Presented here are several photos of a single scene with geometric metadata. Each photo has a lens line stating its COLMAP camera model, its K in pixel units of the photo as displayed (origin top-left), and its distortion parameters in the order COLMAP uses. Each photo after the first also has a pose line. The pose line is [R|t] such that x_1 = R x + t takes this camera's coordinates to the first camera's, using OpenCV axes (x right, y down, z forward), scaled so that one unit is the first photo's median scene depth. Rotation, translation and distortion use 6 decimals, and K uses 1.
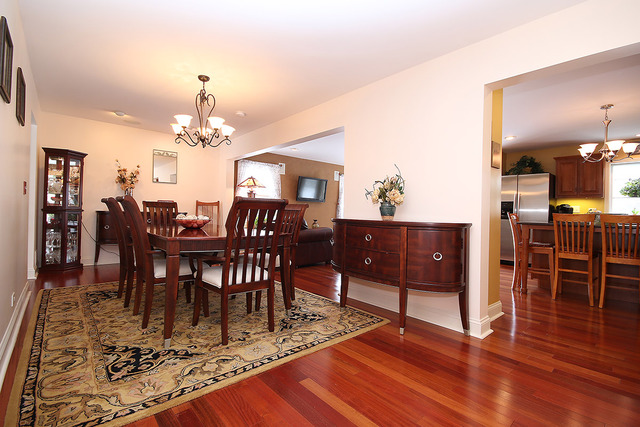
lens RADIAL K [[294.9, 0, 314.6], [0, 294.9, 221.3], [0, 0, 1]] dist [-0.000835, -0.004503]
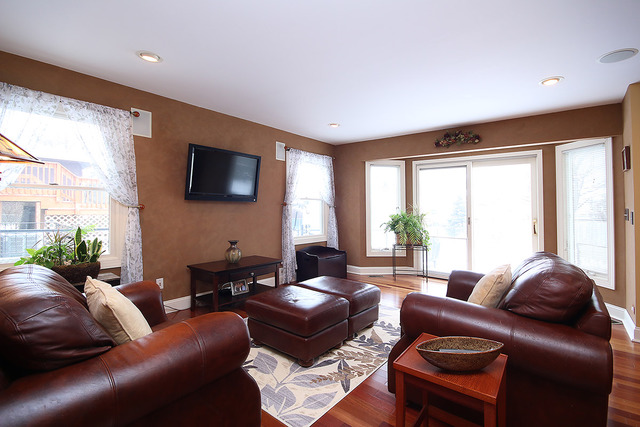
lens RADIAL K [[294.9, 0, 326.1], [0, 294.9, 201.6], [0, 0, 1]] dist [-0.000835, -0.004503]
pose [[0.980612, -0.006595, 0.195849, 0.123340], [0.016059, 0.998776, -0.046773, -0.094760], [-0.195300, 0.049011, 0.979518, 1.151722]]
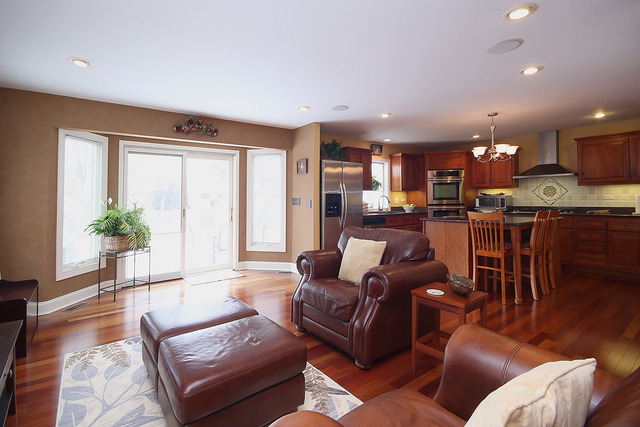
lens RADIAL K [[308.5, 0, 295.1], [0, 308.5, 189.0], [0, 0, 1]] dist [-0.023076, 0.000433]
pose [[0.083774, 0.009887, 0.996436, -0.274739], [0.047327, 0.998783, -0.013889, -0.121783], [-0.995360, 0.048322, 0.083204, 1.723876]]
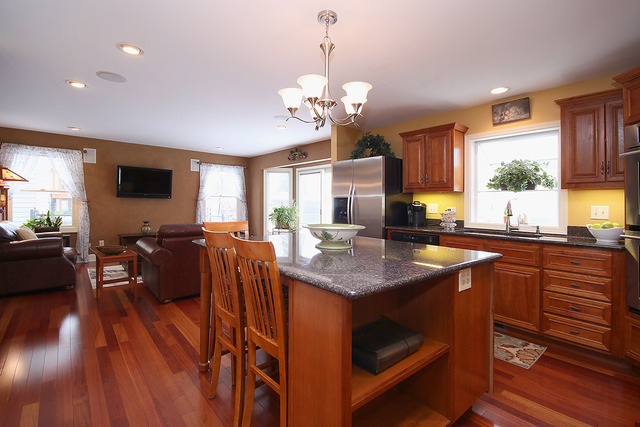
lens RADIAL K [[294.9, 0, 322.9], [0, 294.9, 202.1], [0, 0, 1]] dist [-0.000835, -0.004503]
pose [[0.999883, -0.008296, 0.012823, 0.981386], [0.008829, 0.999074, -0.042117, -0.045742], [-0.012462, 0.042225, 0.999030, 0.511993]]
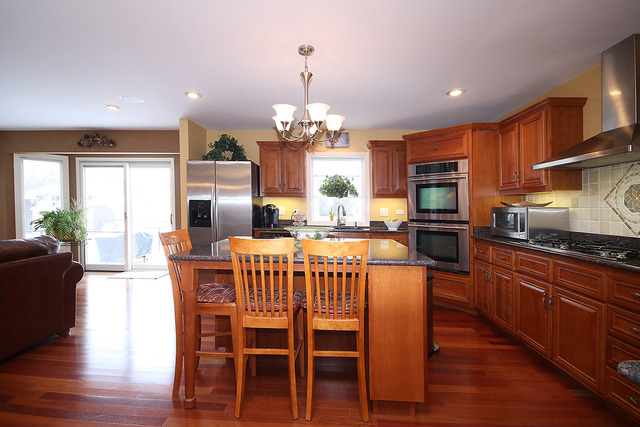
lens RADIAL K [[294.9, 0, 317.5], [0, 294.9, 207.1], [0, 0, 1]] dist [-0.000835, -0.004503]
pose [[0.688684, -0.017962, 0.724839, 0.588219], [0.027637, 0.999617, -0.001487, -0.071249], [-0.724534, 0.021057, 0.688917, 0.593692]]
